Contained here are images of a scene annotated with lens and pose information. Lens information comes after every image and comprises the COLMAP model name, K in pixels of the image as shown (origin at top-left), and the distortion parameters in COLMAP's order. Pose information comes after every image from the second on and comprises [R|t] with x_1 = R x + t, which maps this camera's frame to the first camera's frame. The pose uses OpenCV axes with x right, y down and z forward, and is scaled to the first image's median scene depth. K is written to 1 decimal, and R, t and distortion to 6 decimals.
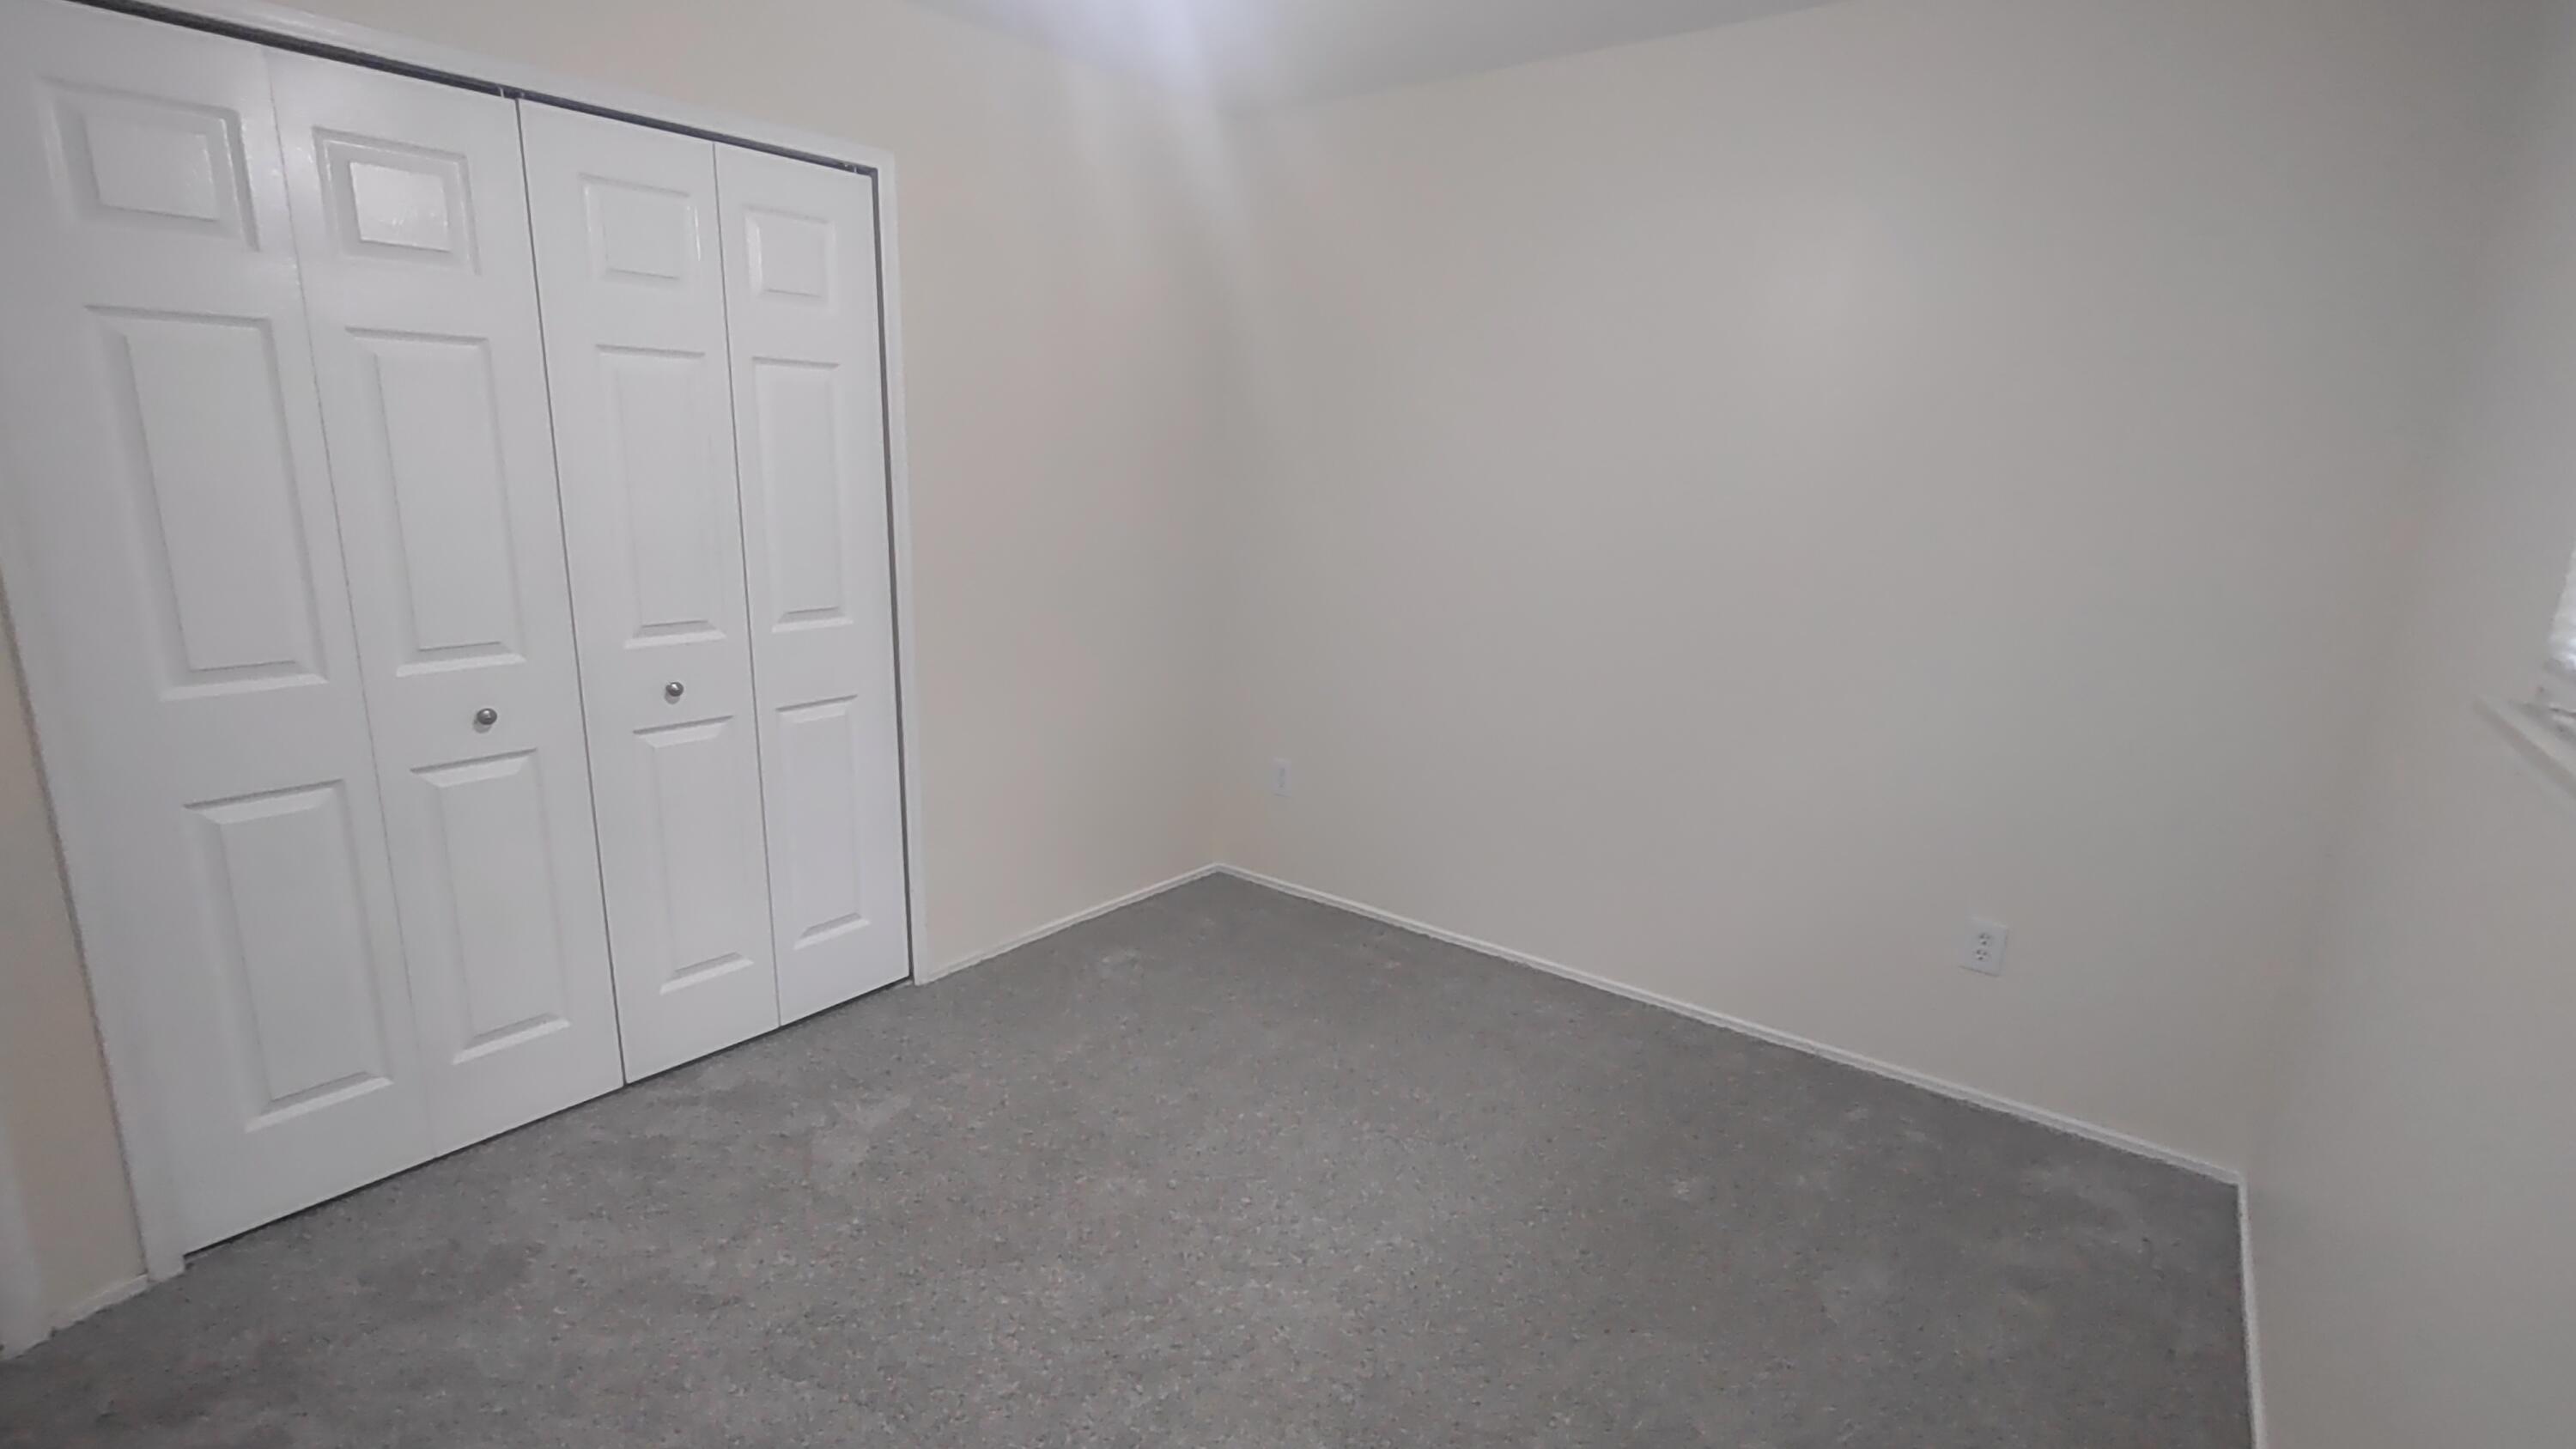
lens RADIAL K [[1164.4, 0, 1282.8], [0, 1164.4, 721.6], [0, 0, 1]] dist [-0.004308, -0.000111]
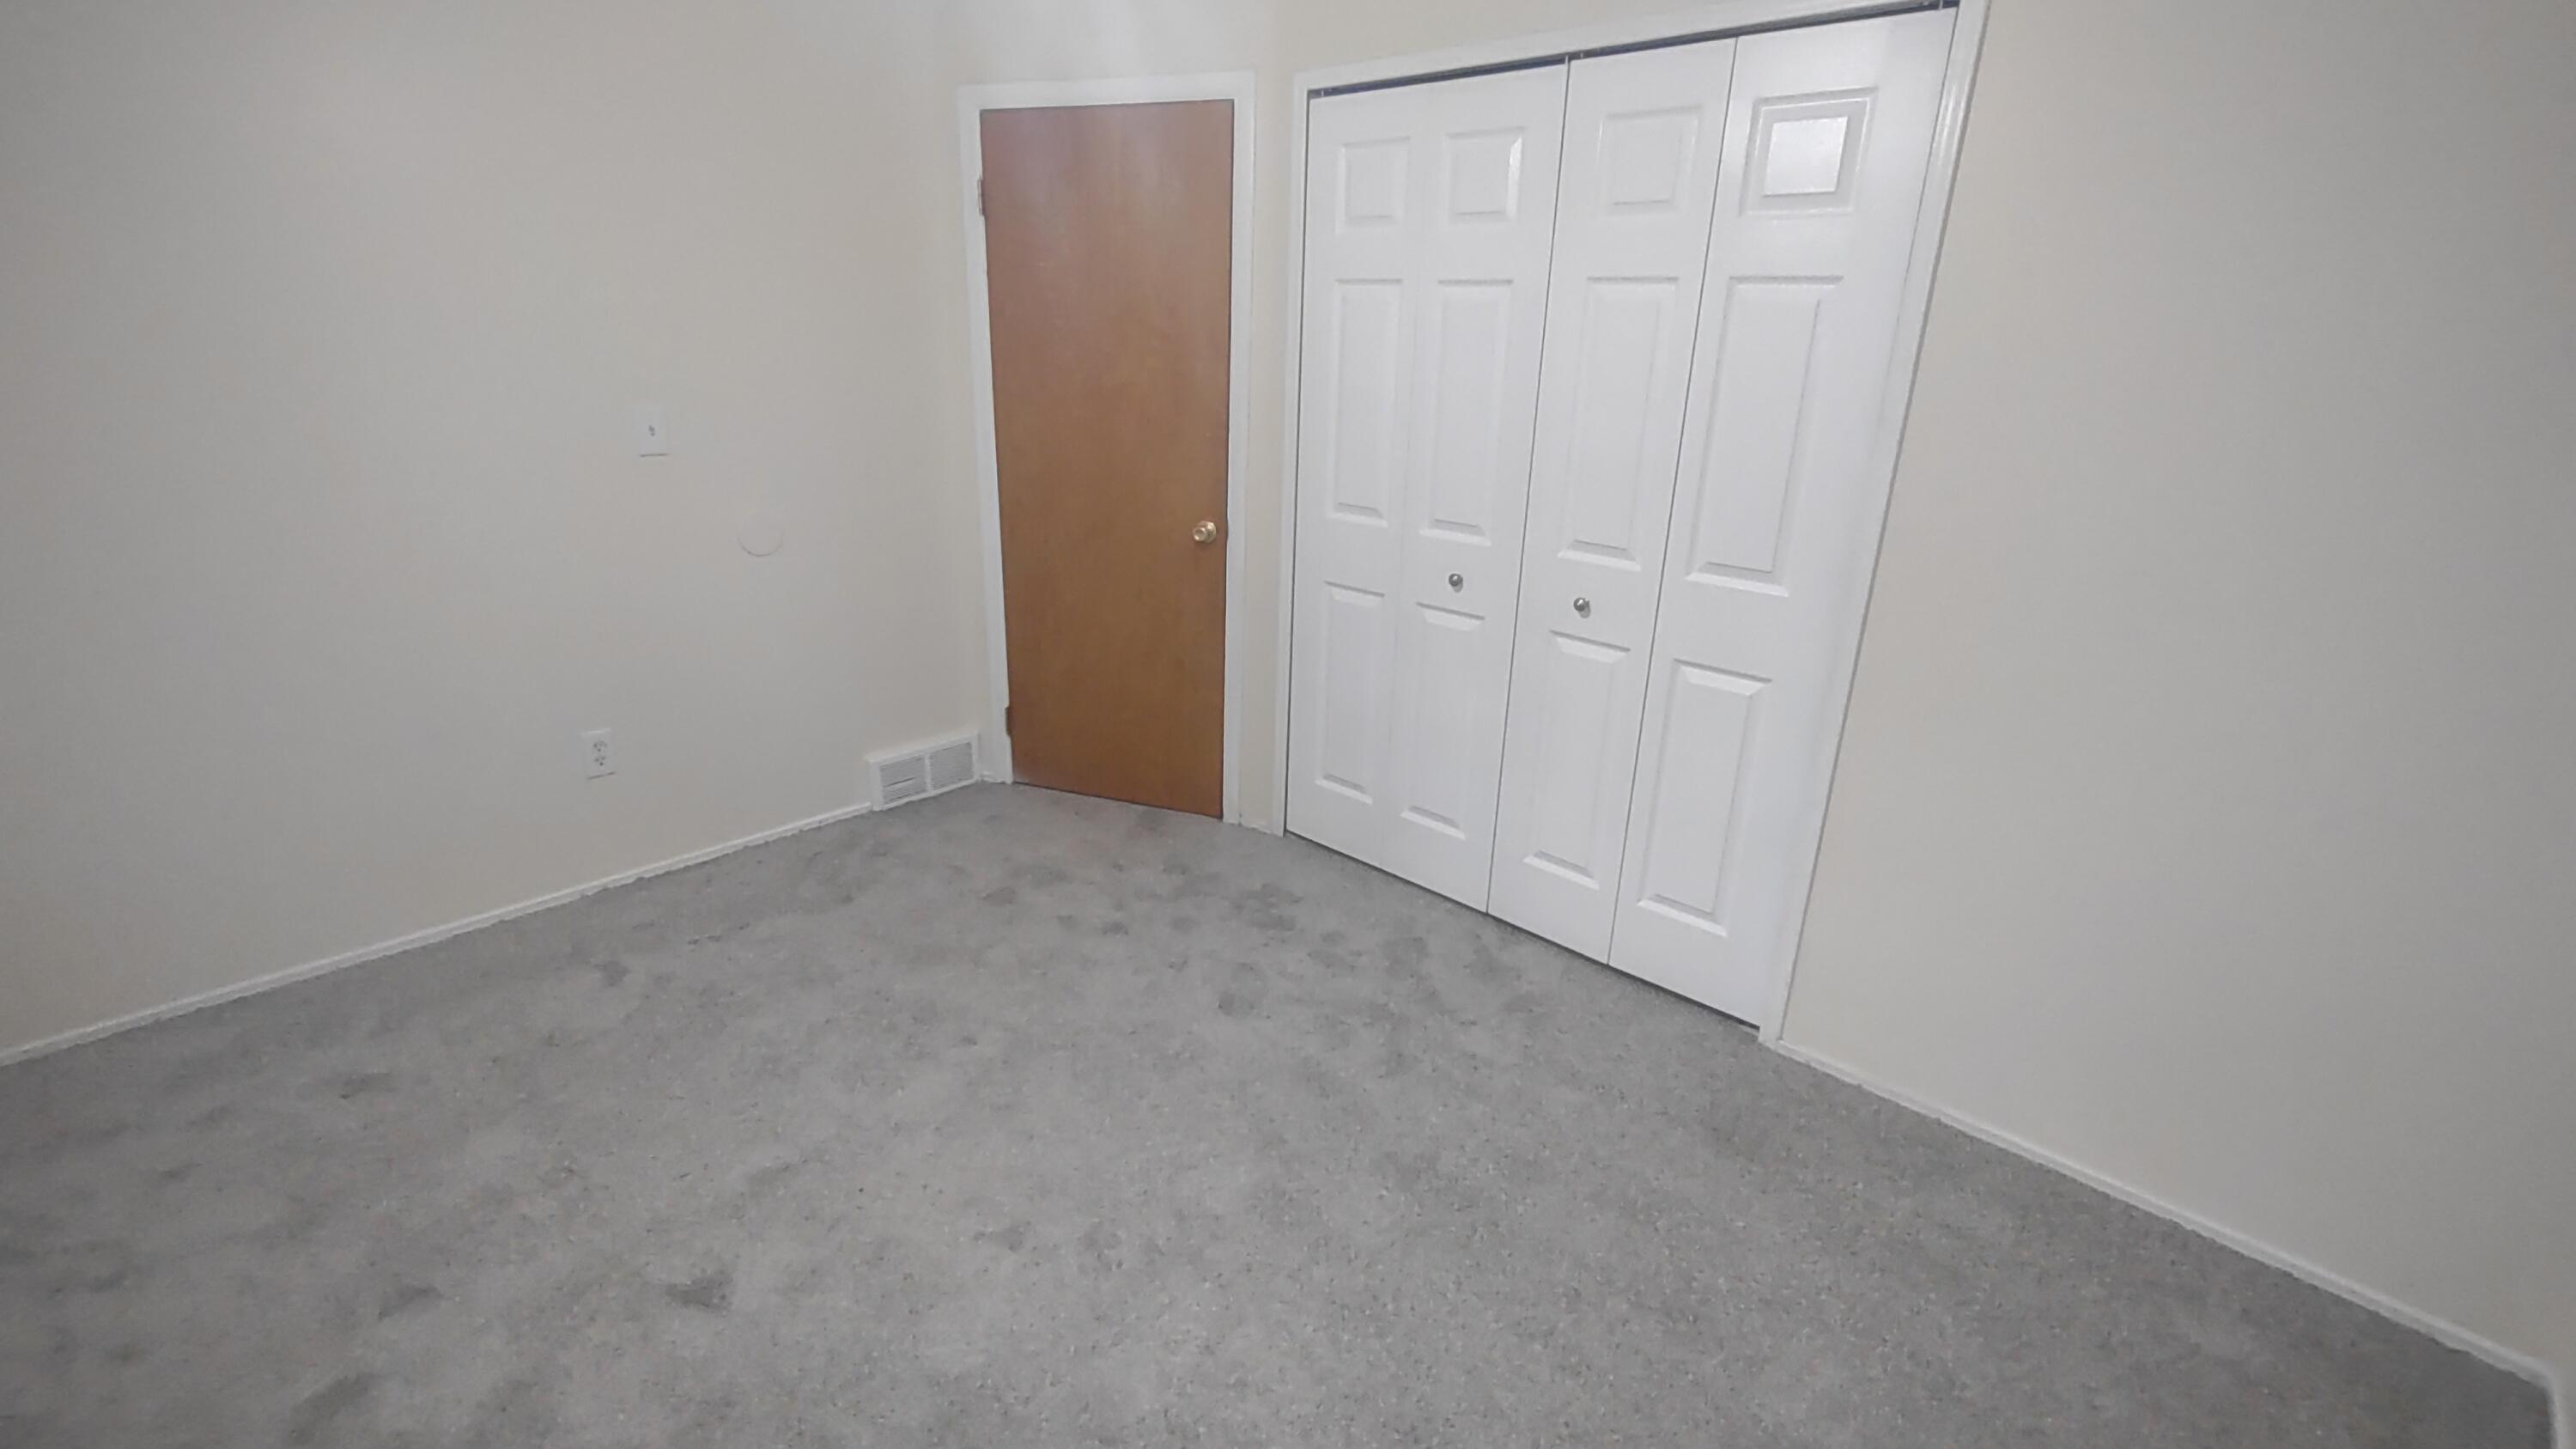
lens RADIAL K [[1164.4, 0, 1282.8], [0, 1164.4, 721.6], [0, 0, 1]] dist [-0.004308, -0.000111]
pose [[-0.106105, 0.295691, -0.949373, 0.603384], [-0.253414, 0.915195, 0.313368, -0.213313], [0.961521, 0.273835, -0.022175, 0.866317]]
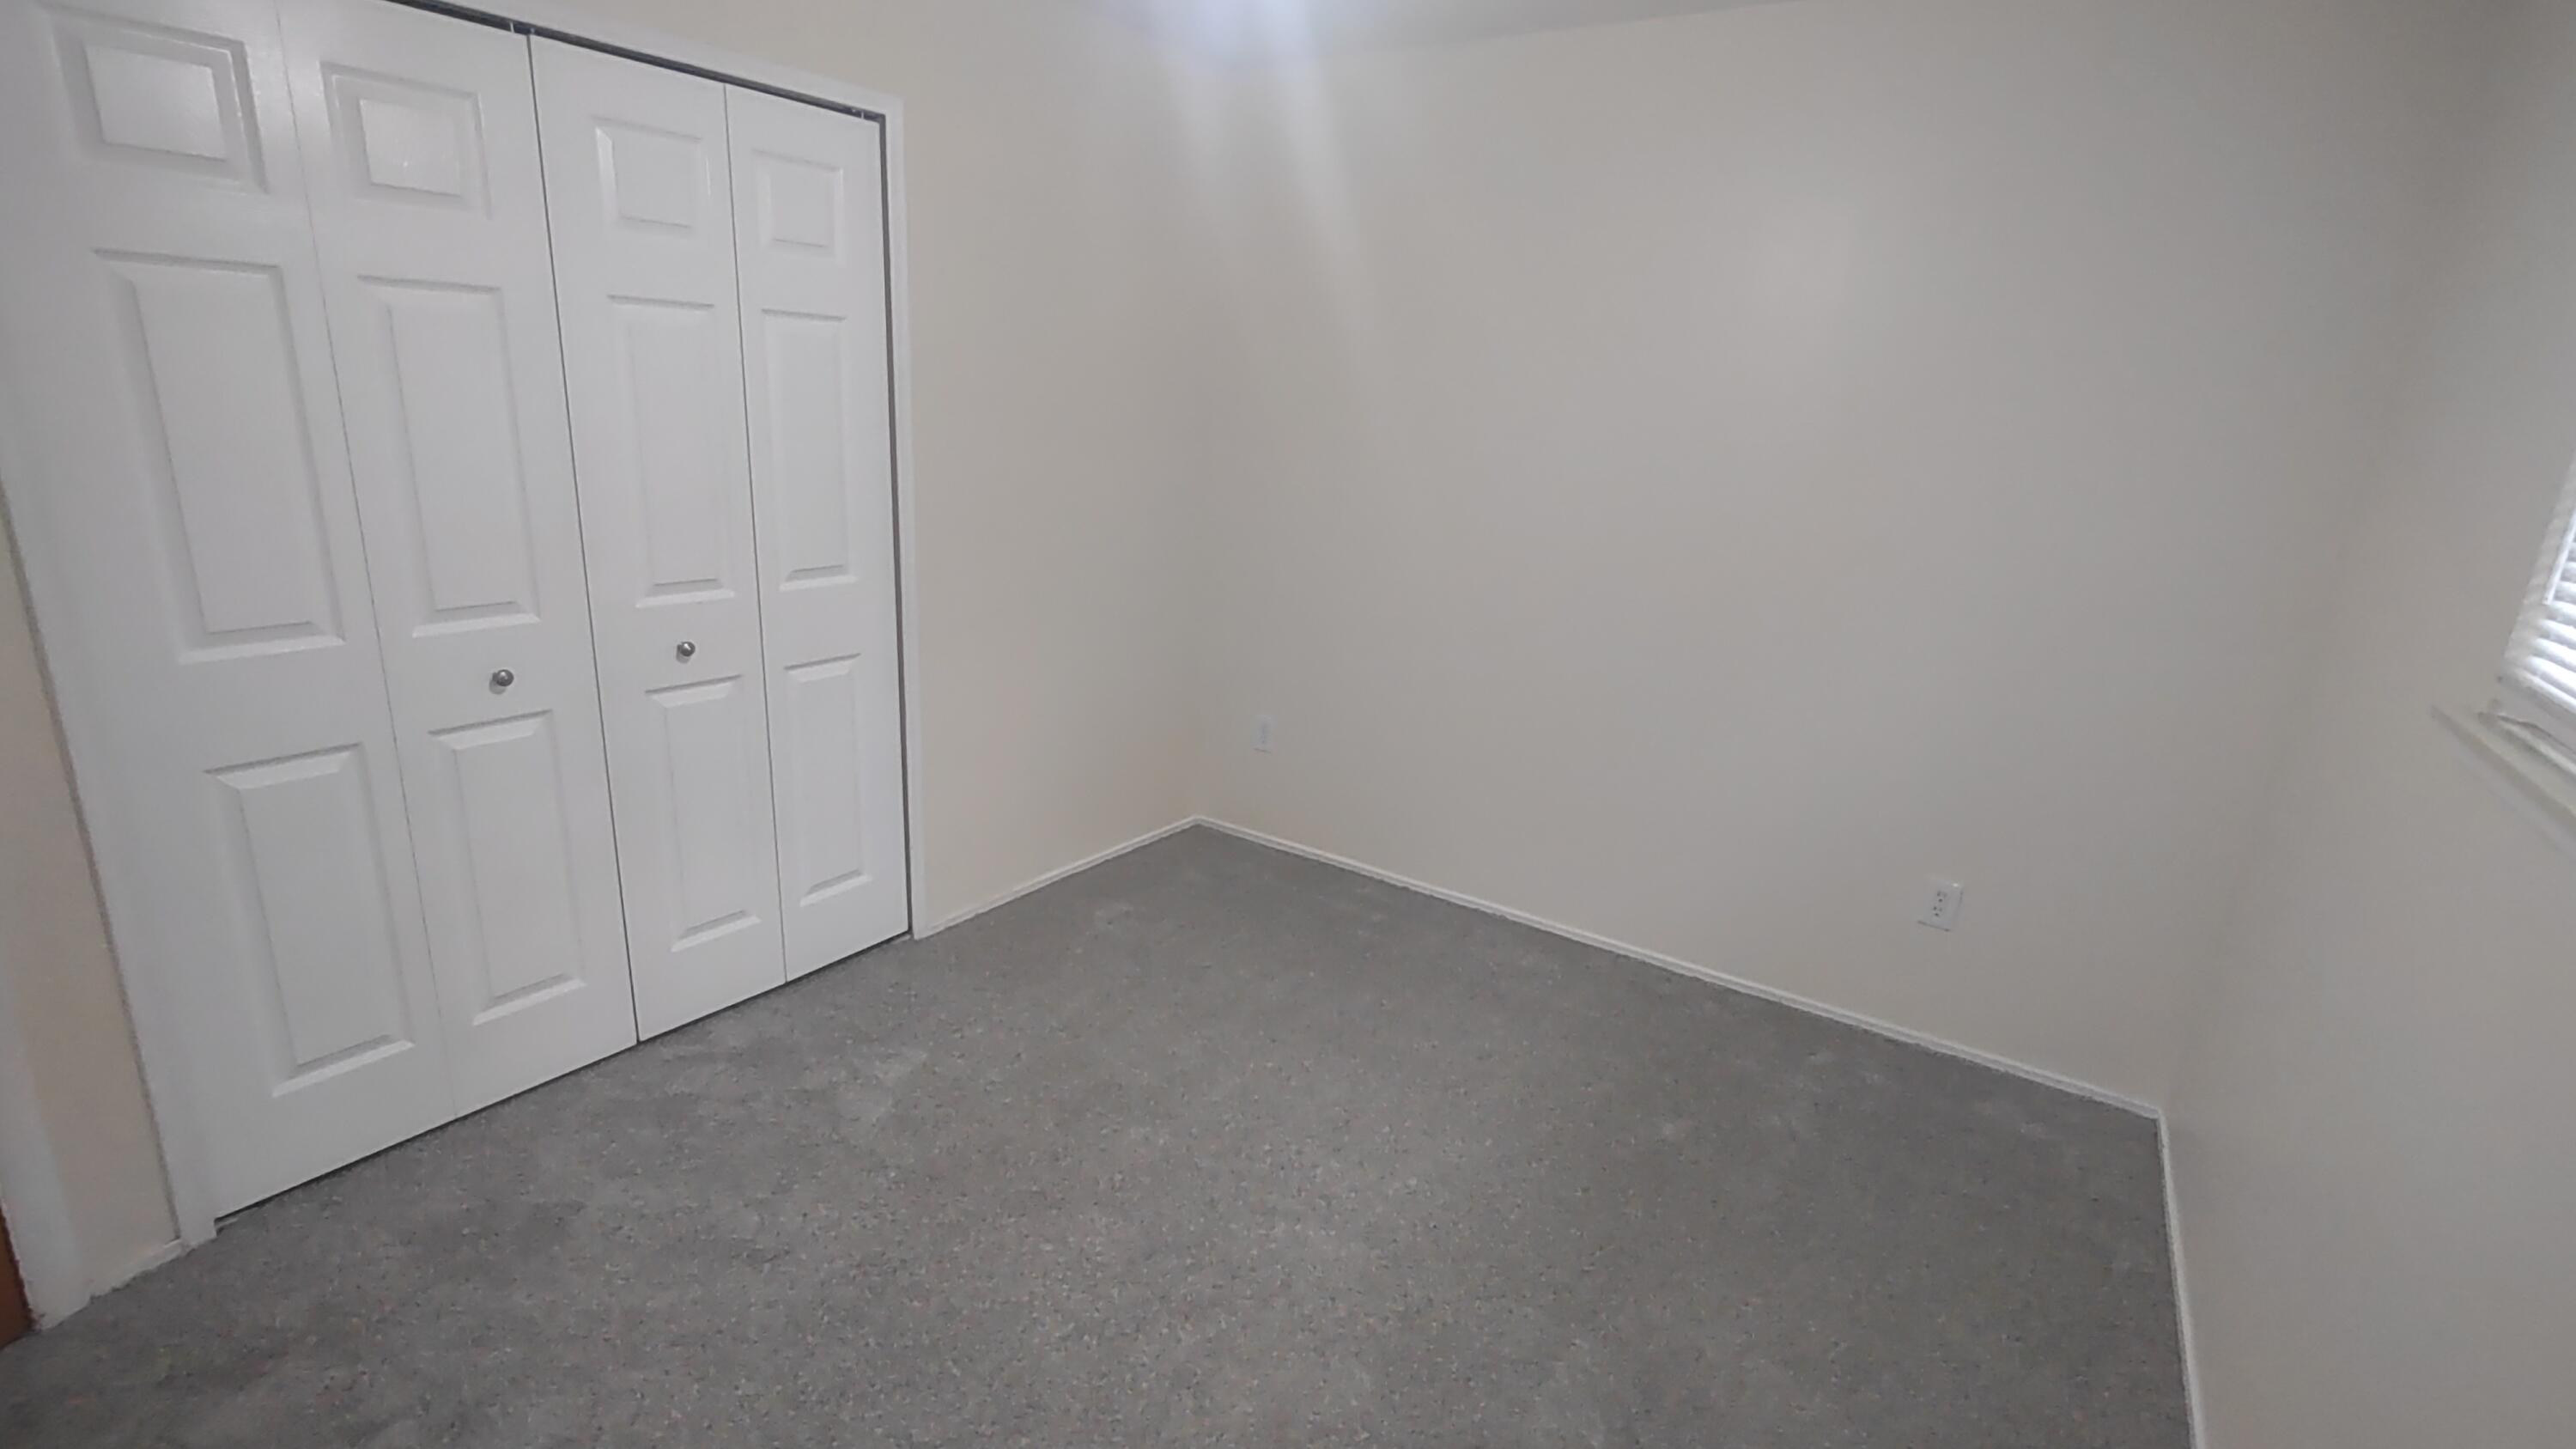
lens RADIAL K [[1160.7, 0, 1288.0], [0, 1160.7, 724.5], [0, 0, 1]] dist [-0.001309, -0.004186]
pose [[0.997601, 0.009570, 0.068562, -0.086821], [-0.013269, 0.998469, 0.053692, -0.025528], [-0.067943, -0.054473, 0.996201, -0.022773]]
